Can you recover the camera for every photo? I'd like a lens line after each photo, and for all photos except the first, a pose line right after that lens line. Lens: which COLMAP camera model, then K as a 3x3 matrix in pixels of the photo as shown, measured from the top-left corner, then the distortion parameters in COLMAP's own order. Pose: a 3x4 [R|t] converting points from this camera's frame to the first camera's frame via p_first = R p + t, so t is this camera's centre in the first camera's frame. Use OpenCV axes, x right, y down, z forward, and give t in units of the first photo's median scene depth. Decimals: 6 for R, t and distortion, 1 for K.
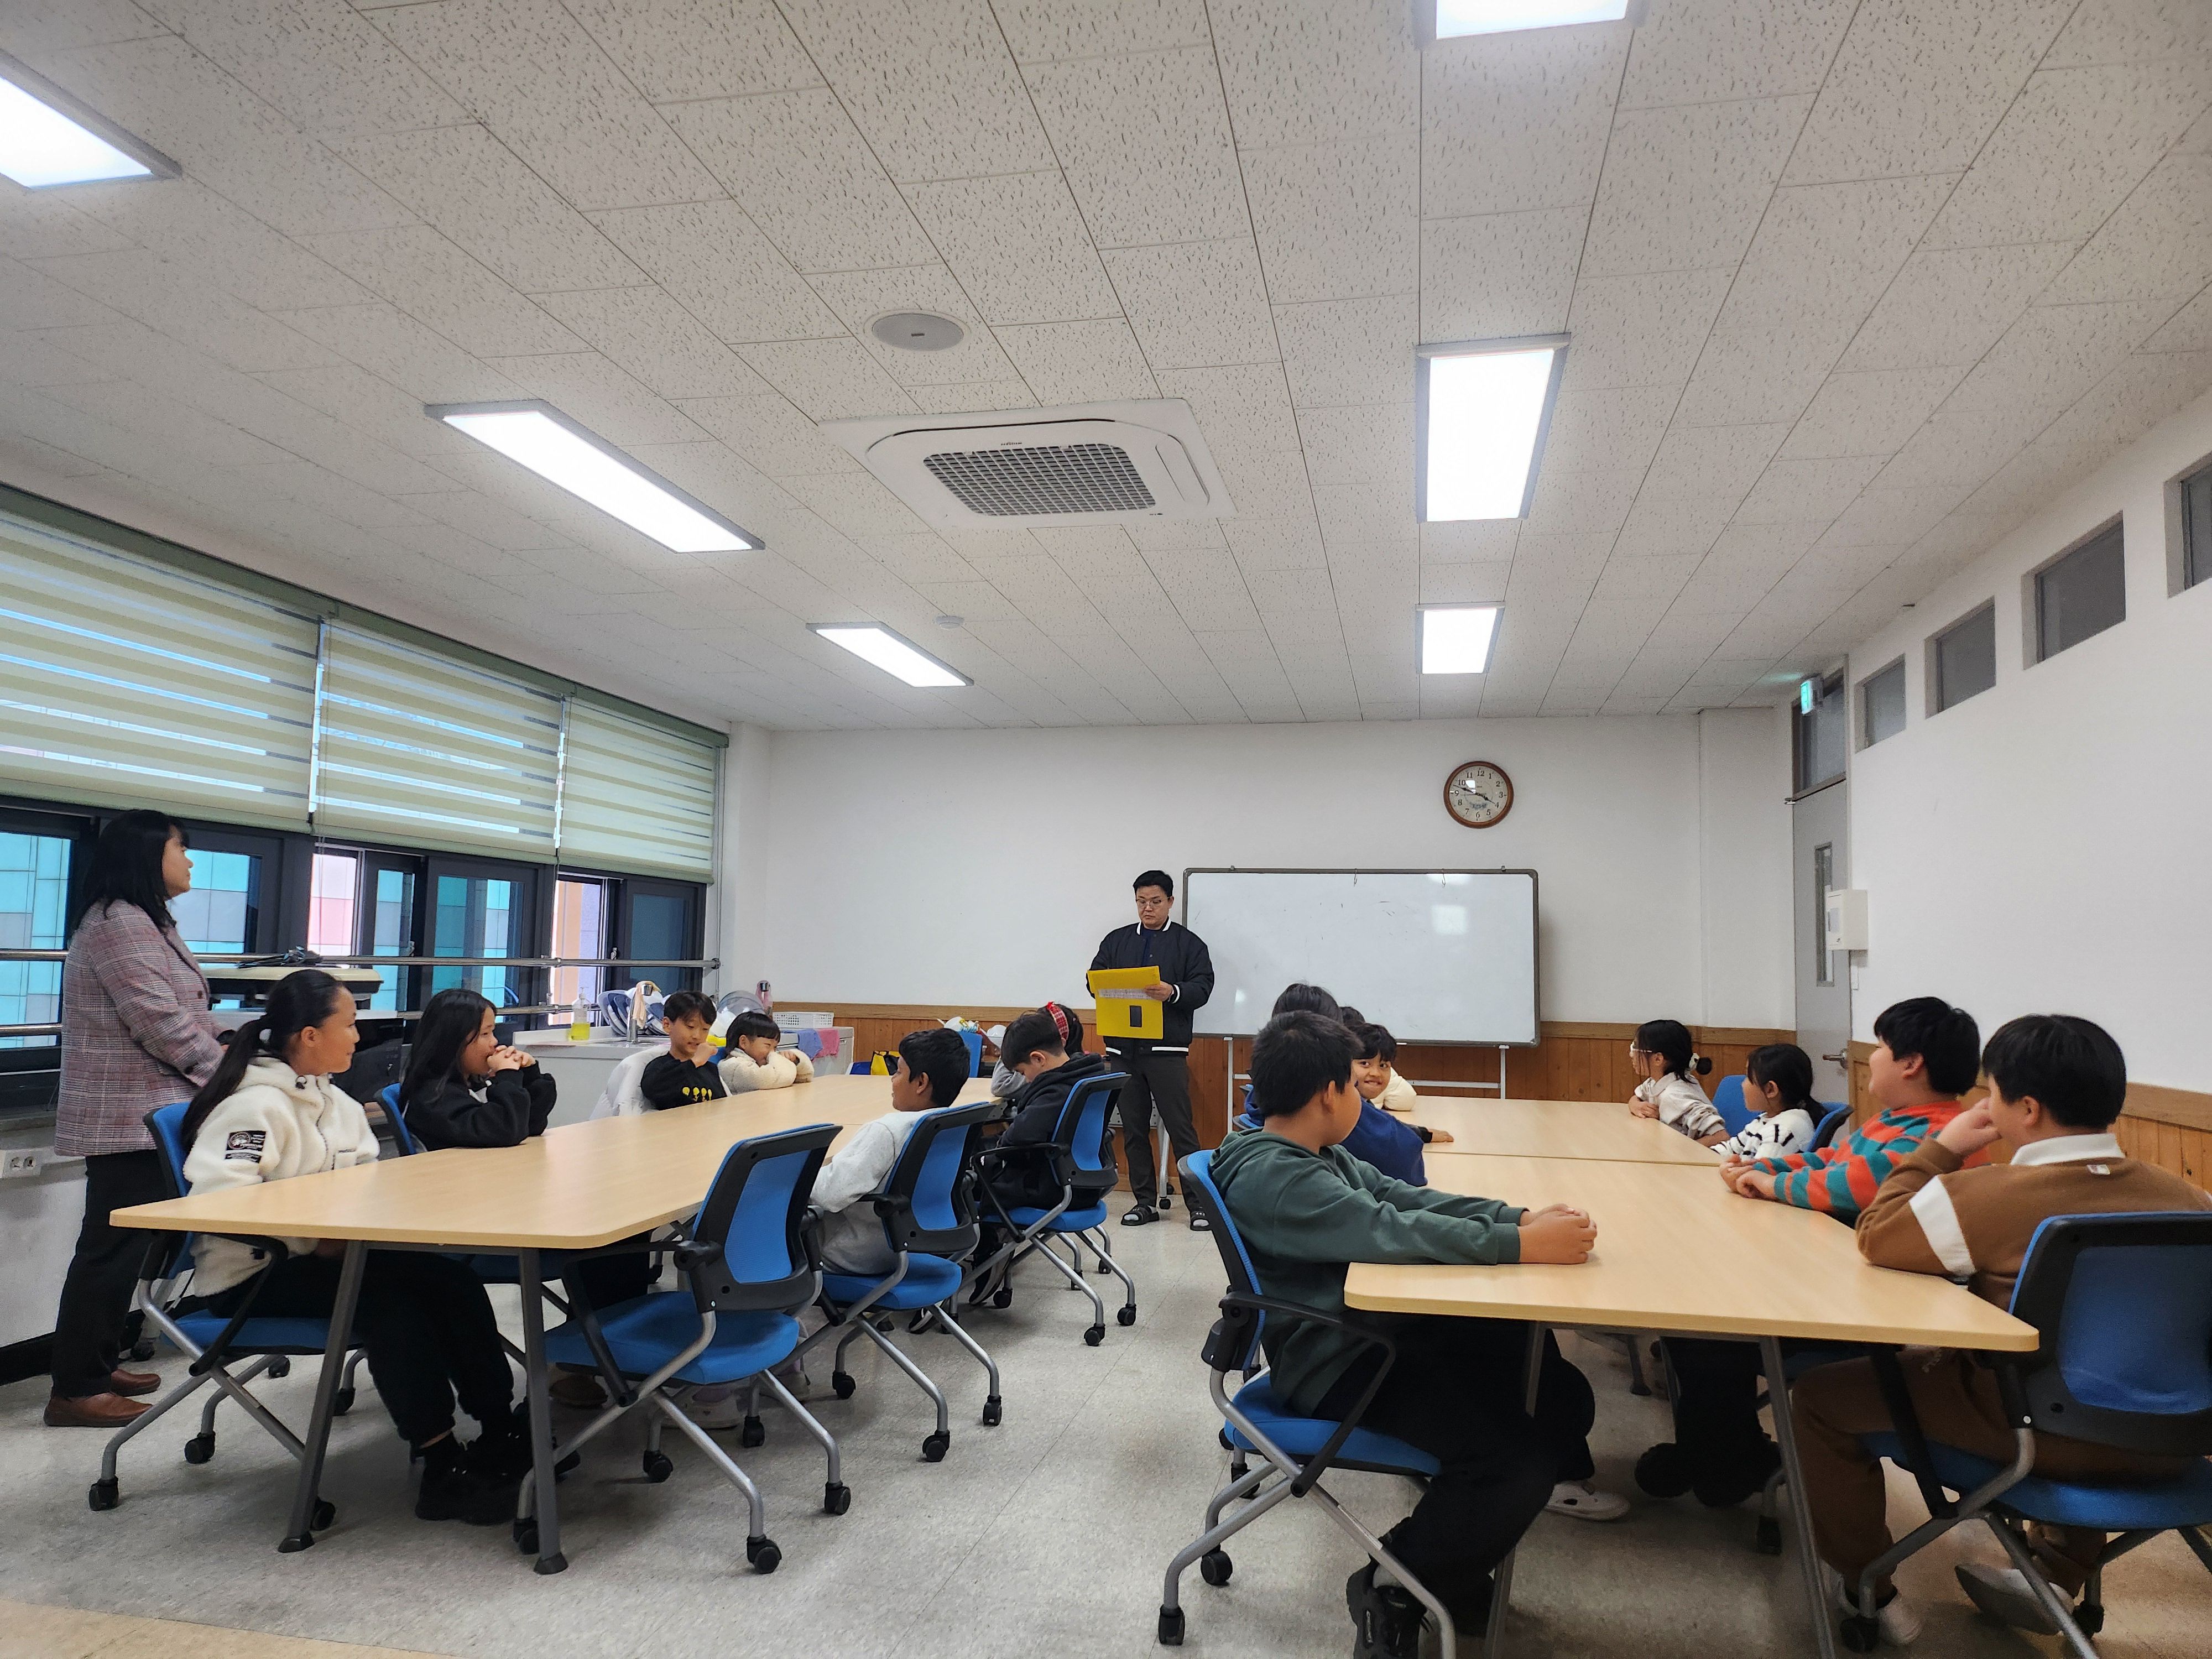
lens RADIAL K [[1550.8, 0, 1105.5], [0, 1550.8, 850.1], [0, 0, 1]] dist [0.068751, -0.062362]
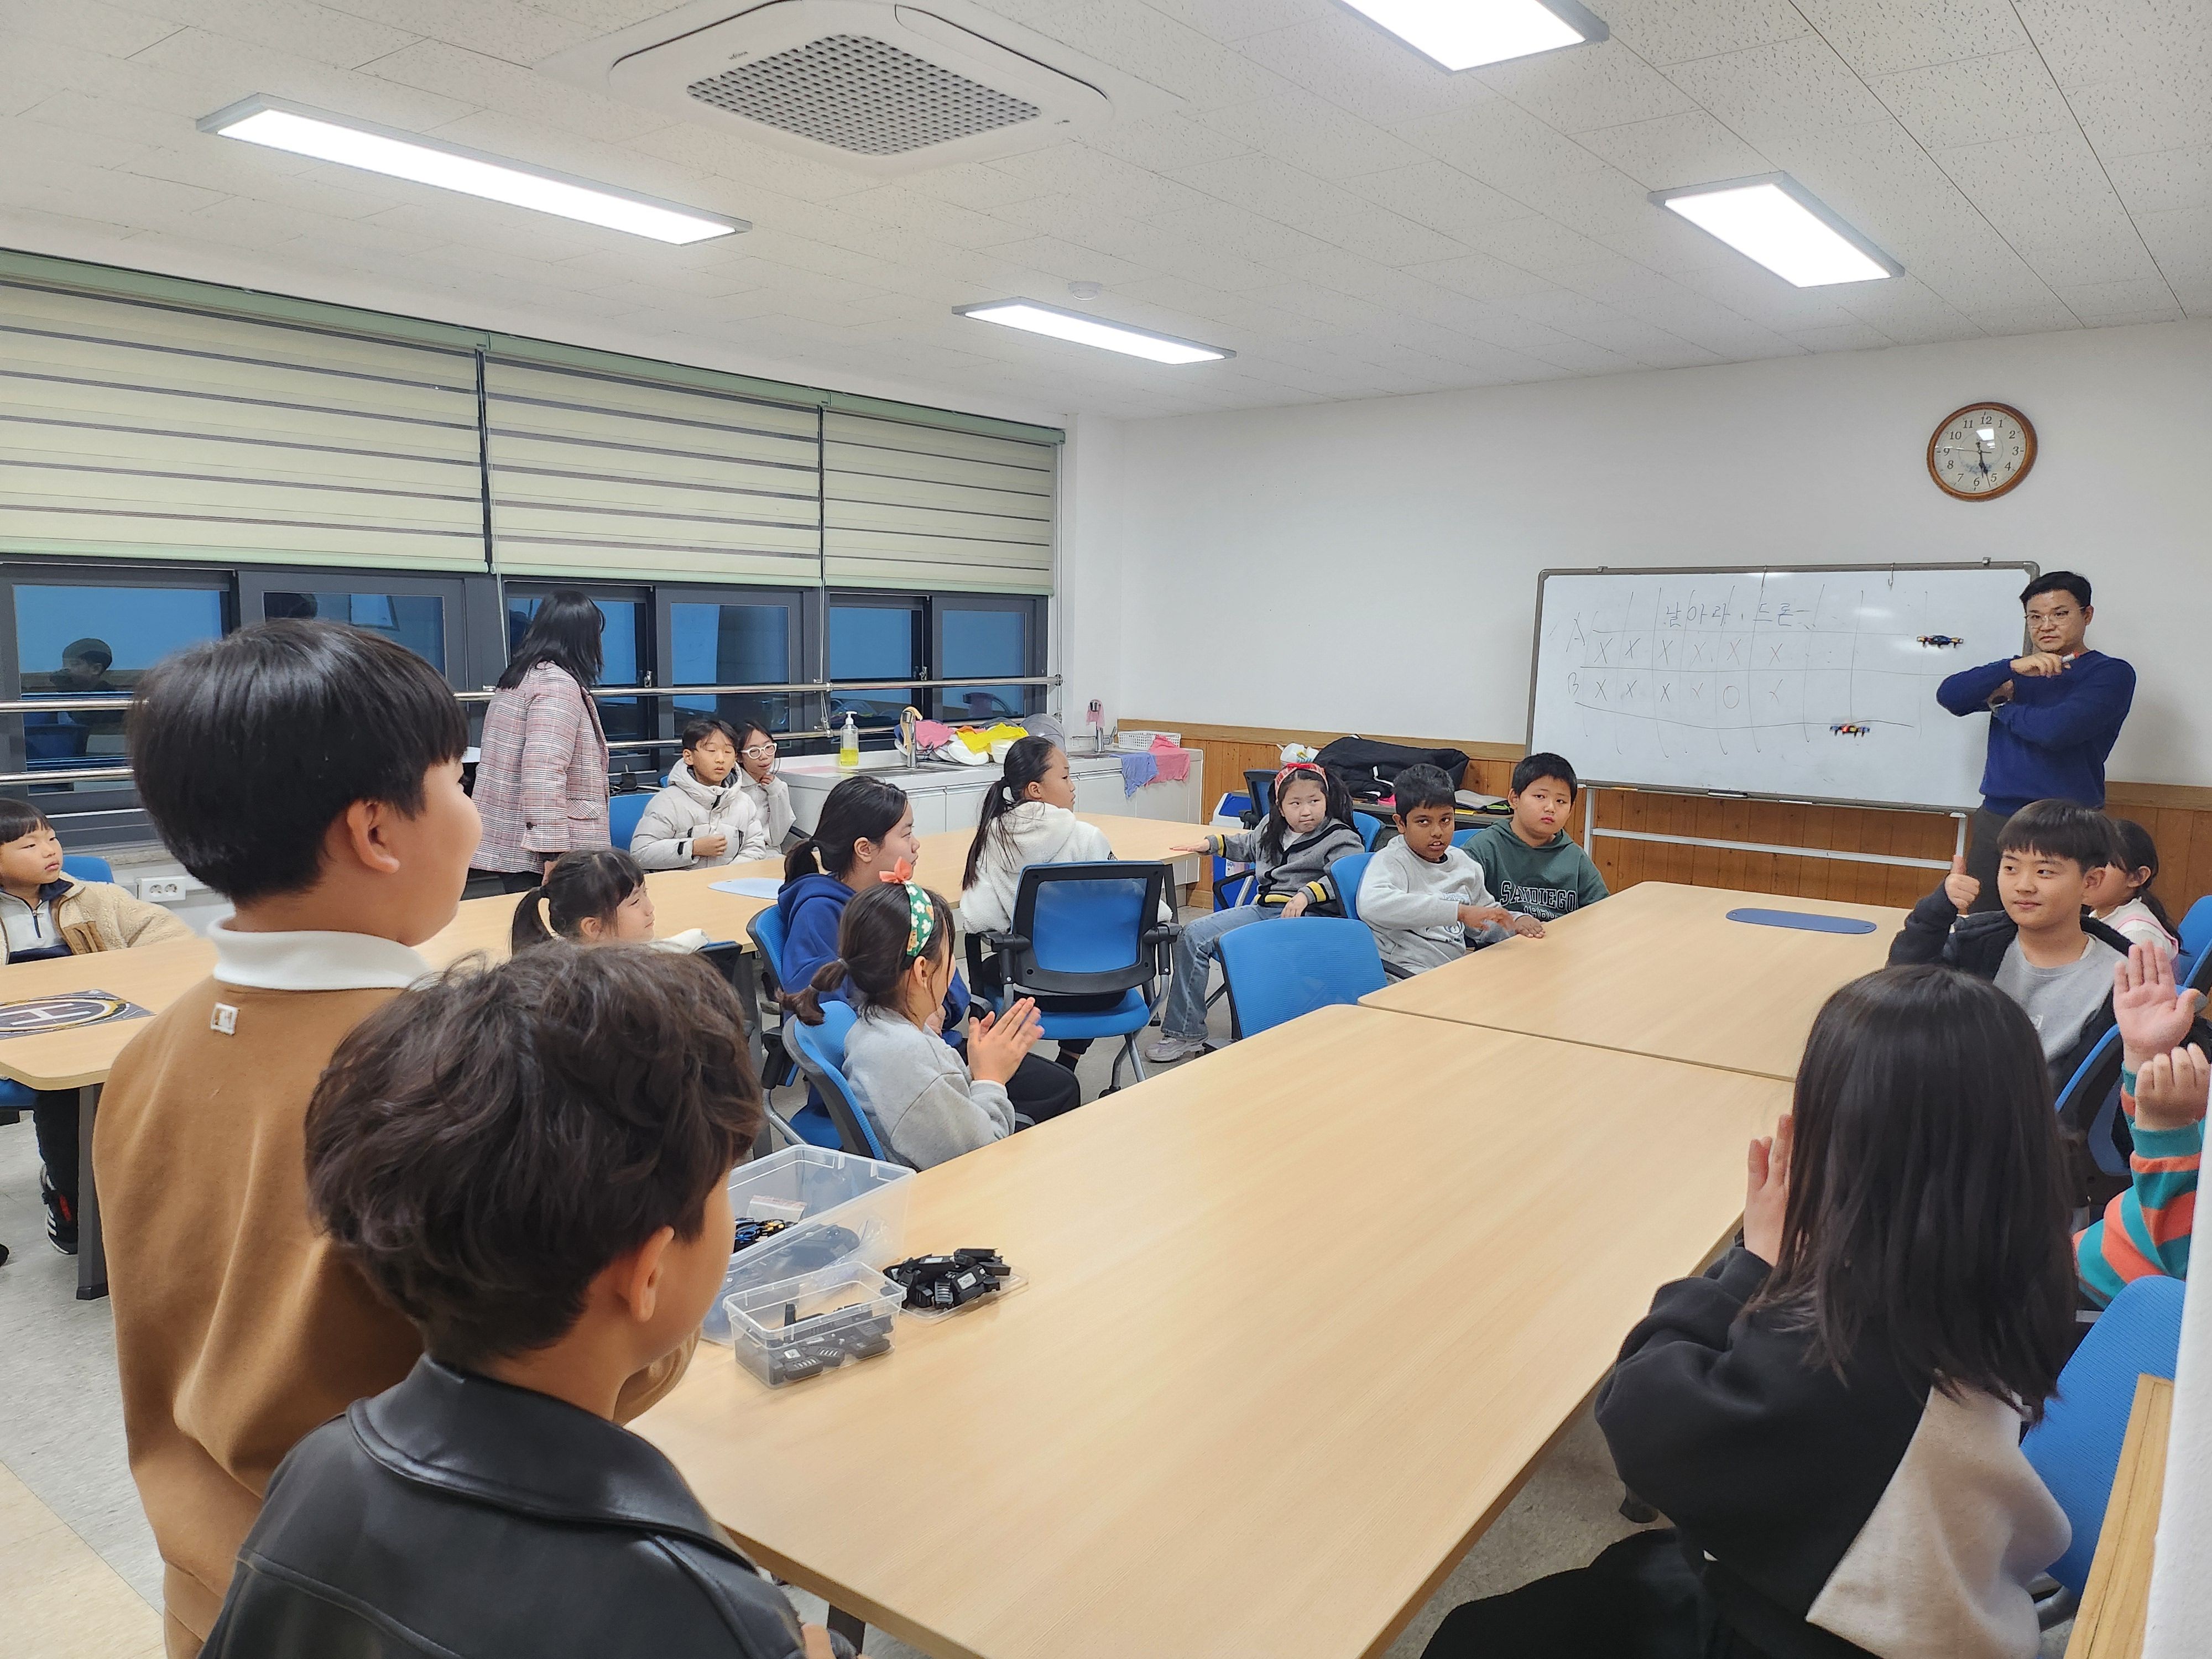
lens RADIAL K [[1550.8, 0, 1115.5], [0, 1550.8, 845.8], [0, 0, 1]] dist [0.068751, -0.062362]
pose [[0.890941, 0.060310, -0.450097, 0.388823], [0.034587, 0.979251, 0.199676, -0.030318], [0.452800, -0.193467, 0.870369, 0.301105]]
